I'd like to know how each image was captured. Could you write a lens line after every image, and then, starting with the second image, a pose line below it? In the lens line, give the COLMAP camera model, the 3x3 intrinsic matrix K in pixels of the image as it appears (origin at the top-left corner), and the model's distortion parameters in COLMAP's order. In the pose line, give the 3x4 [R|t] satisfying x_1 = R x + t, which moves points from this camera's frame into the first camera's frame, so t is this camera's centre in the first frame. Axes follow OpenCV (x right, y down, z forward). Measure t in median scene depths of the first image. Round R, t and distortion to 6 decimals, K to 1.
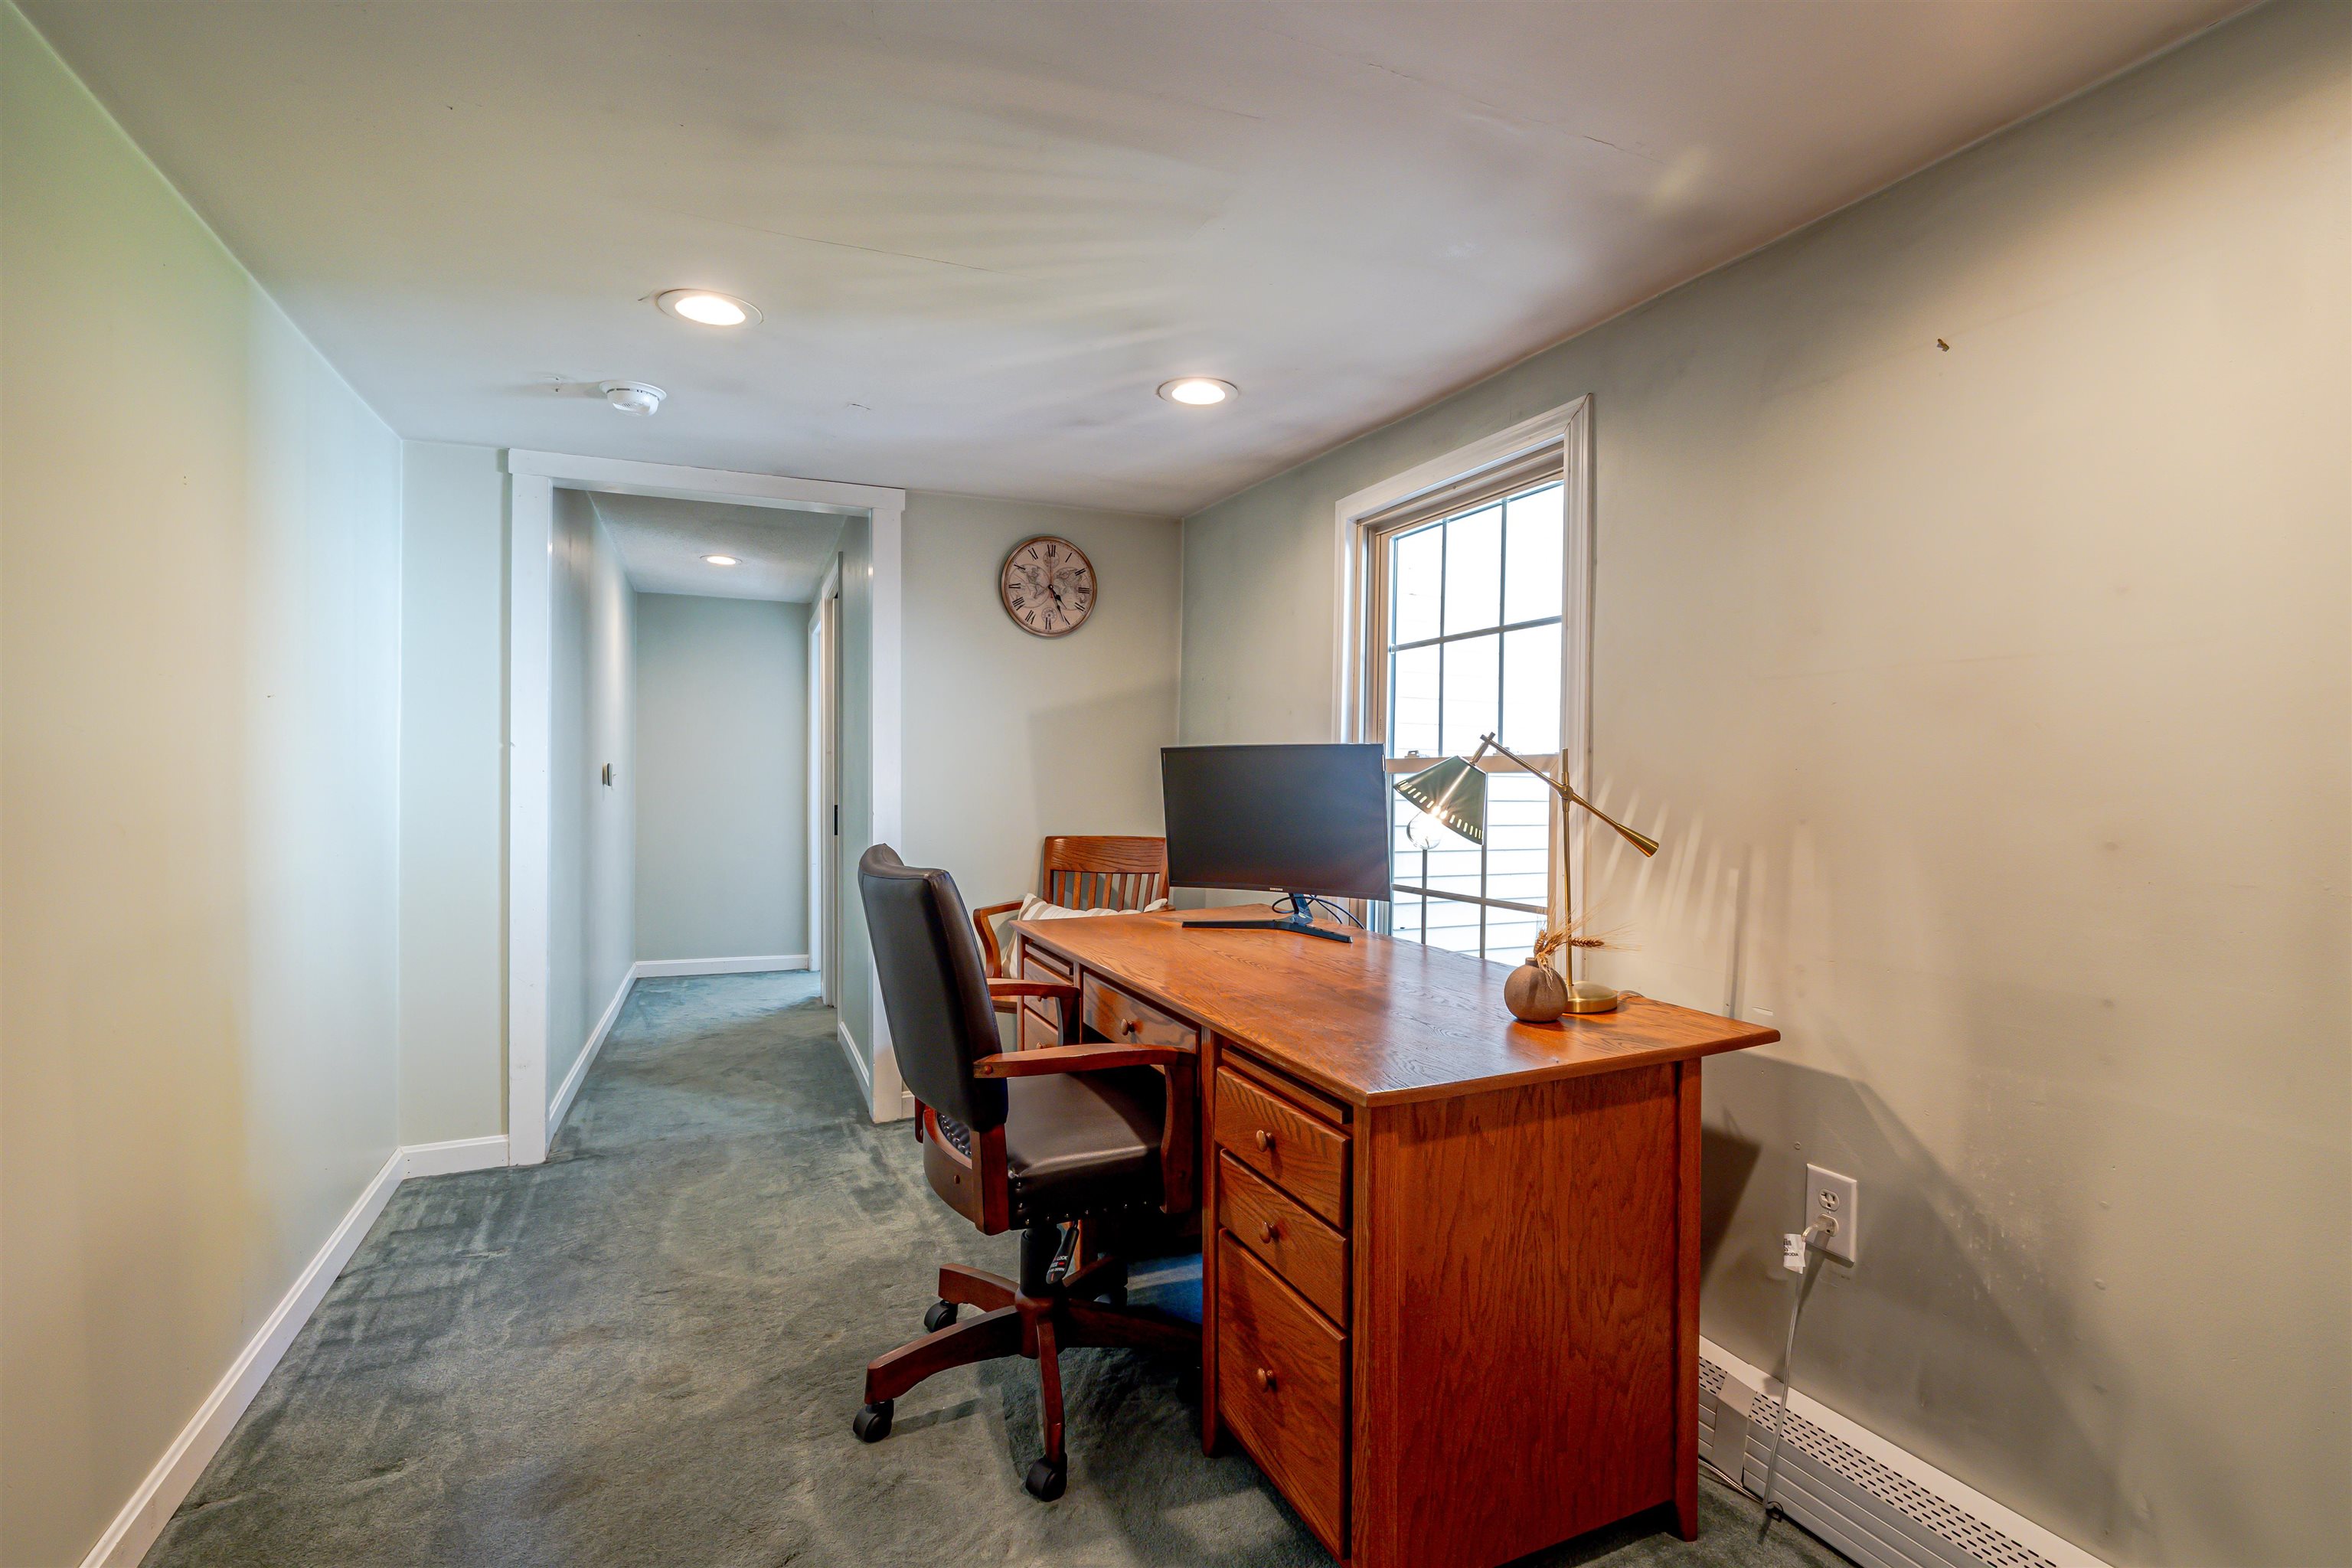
lens RADIAL K [[1100.4, 0, 1181.0], [0, 1100.4, 784.8], [0, 0, 1]] dist [-0.009776, 0.001915]
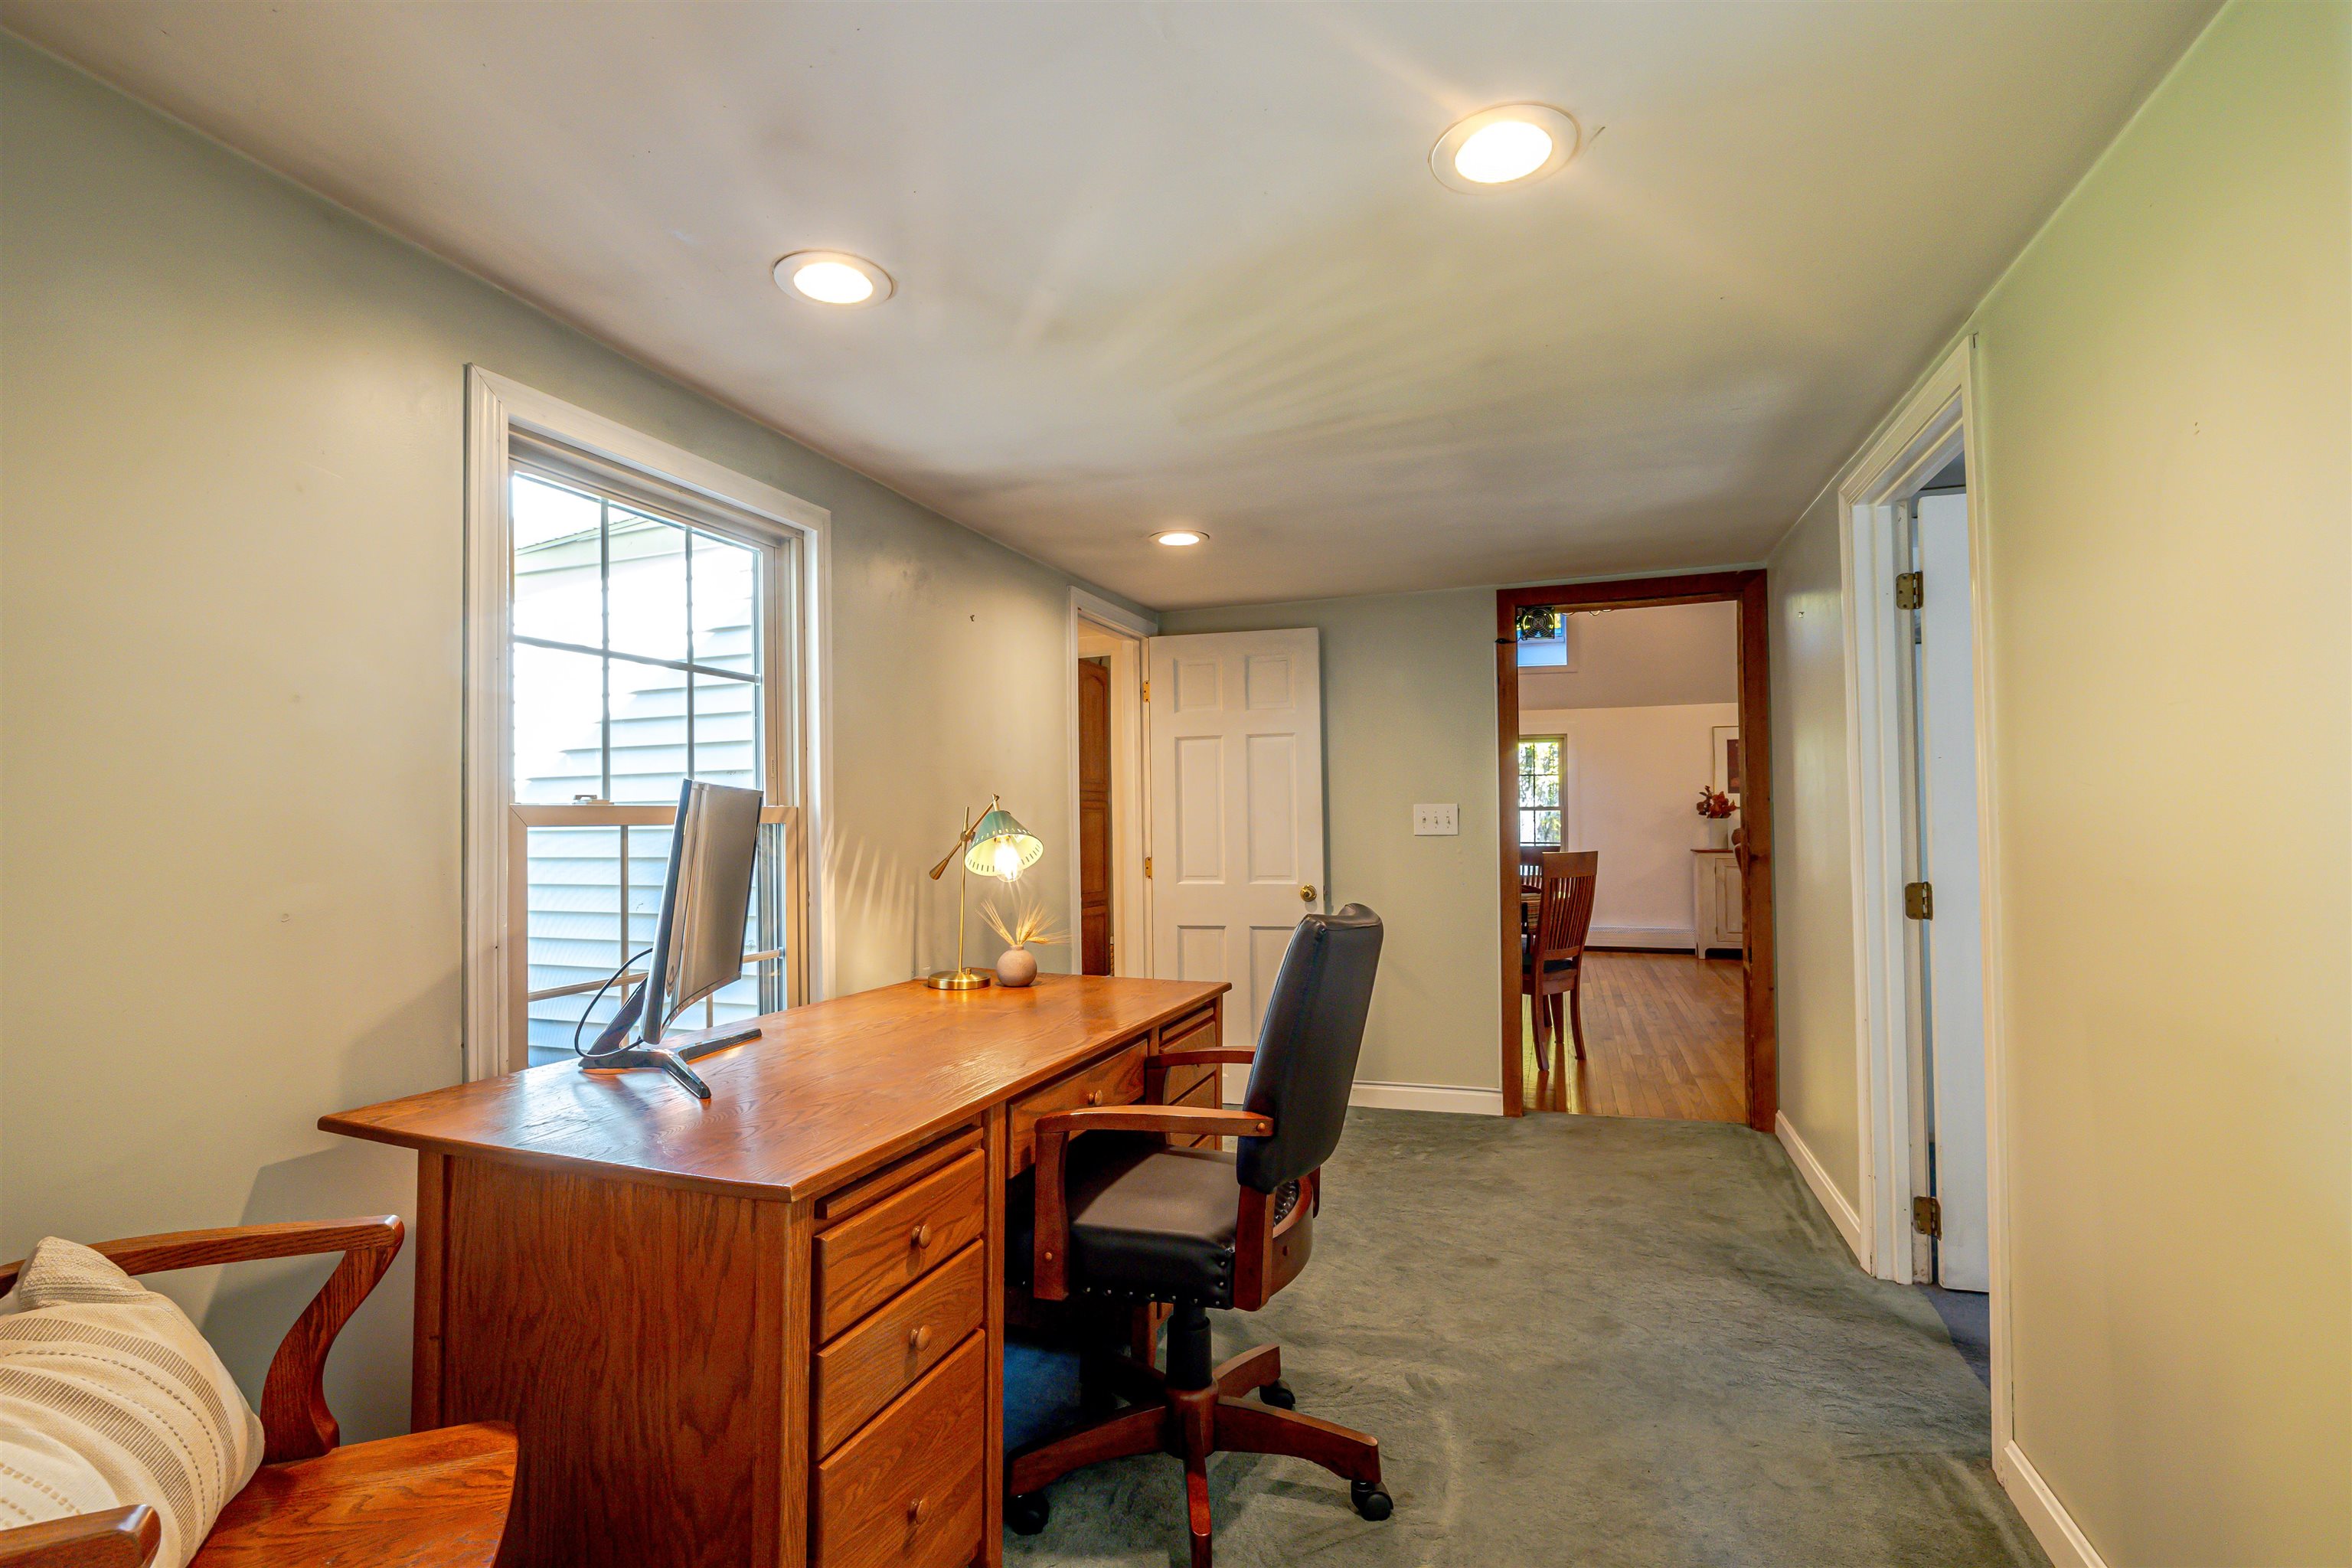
lens RADIAL K [[1100.4, 0, 1173.5], [0, 1100.4, 791.4], [0, 0, 1]] dist [-0.009776, 0.001915]
pose [[-0.726922, 0.014572, 0.686566, -0.705255], [0.004585, 0.999856, -0.016366, -0.024060], [-0.686705, -0.008748, -0.726883, 1.554675]]
